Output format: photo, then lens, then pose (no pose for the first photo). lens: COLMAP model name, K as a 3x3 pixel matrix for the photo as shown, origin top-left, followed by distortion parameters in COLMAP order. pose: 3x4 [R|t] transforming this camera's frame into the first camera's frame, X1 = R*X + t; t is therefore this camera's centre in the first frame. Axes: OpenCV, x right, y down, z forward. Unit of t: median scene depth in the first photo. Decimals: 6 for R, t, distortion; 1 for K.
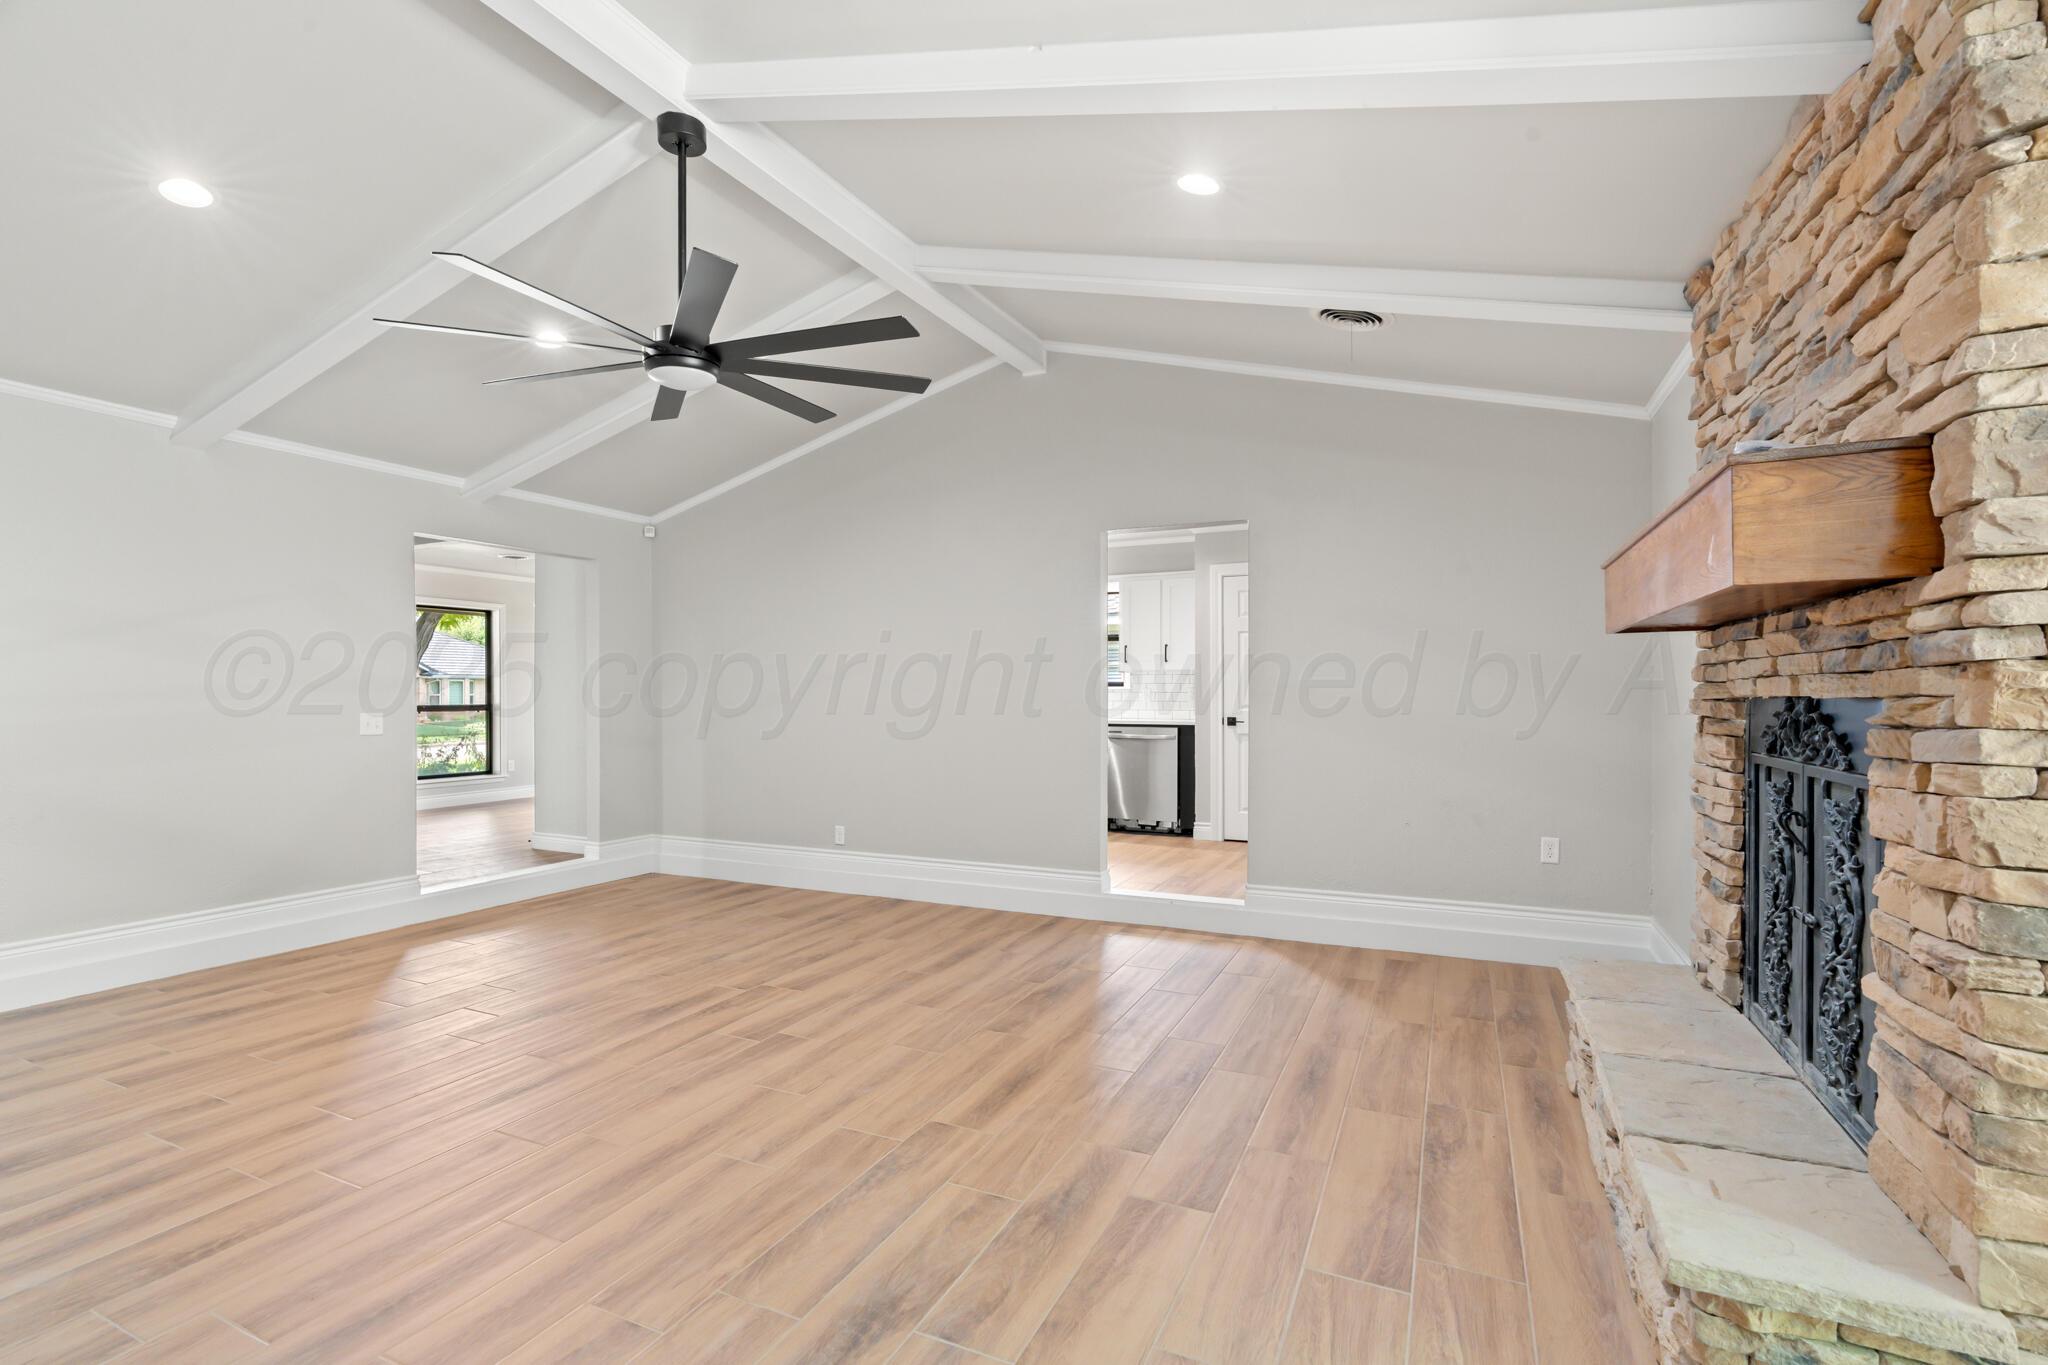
lens RADIAL K [[942.3, 0, 1025.3], [0, 942.3, 696.0], [0, 0, 1]] dist [-0.010546, 0.002825]
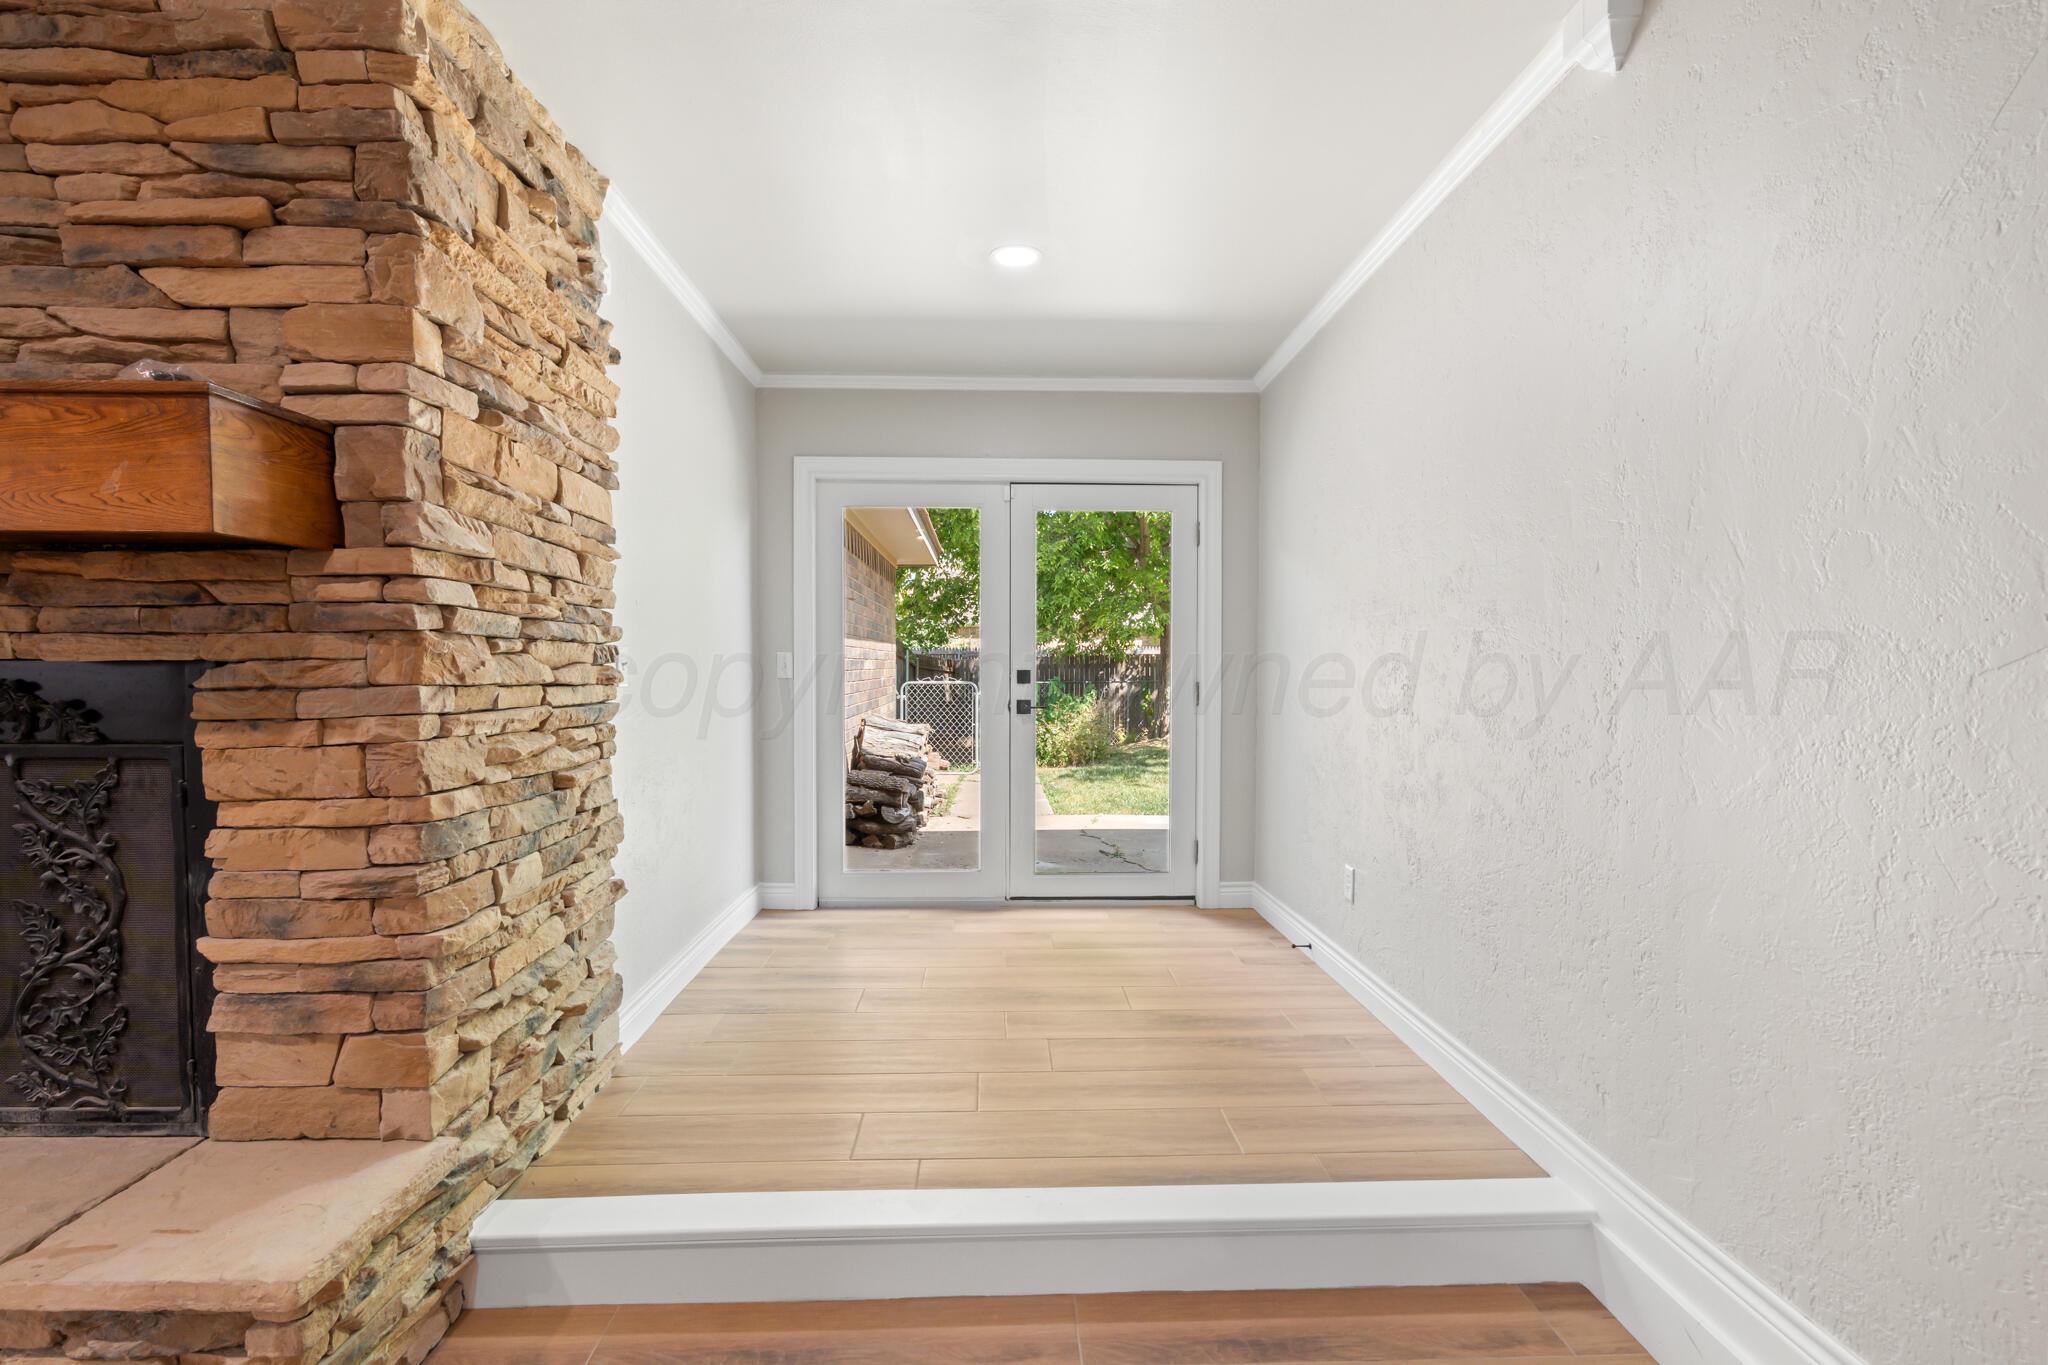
lens RADIAL K [[942.3, 0, 1020.1], [0, 942.3, 692.2], [0, 0, 1]] dist [-0.010546, 0.002825]
pose [[-0.445223, -0.031778, 0.894856, -0.268938], [-0.000724, 0.999382, 0.035130, 0.000038], [-0.895419, 0.014993, -0.444971, 0.501119]]
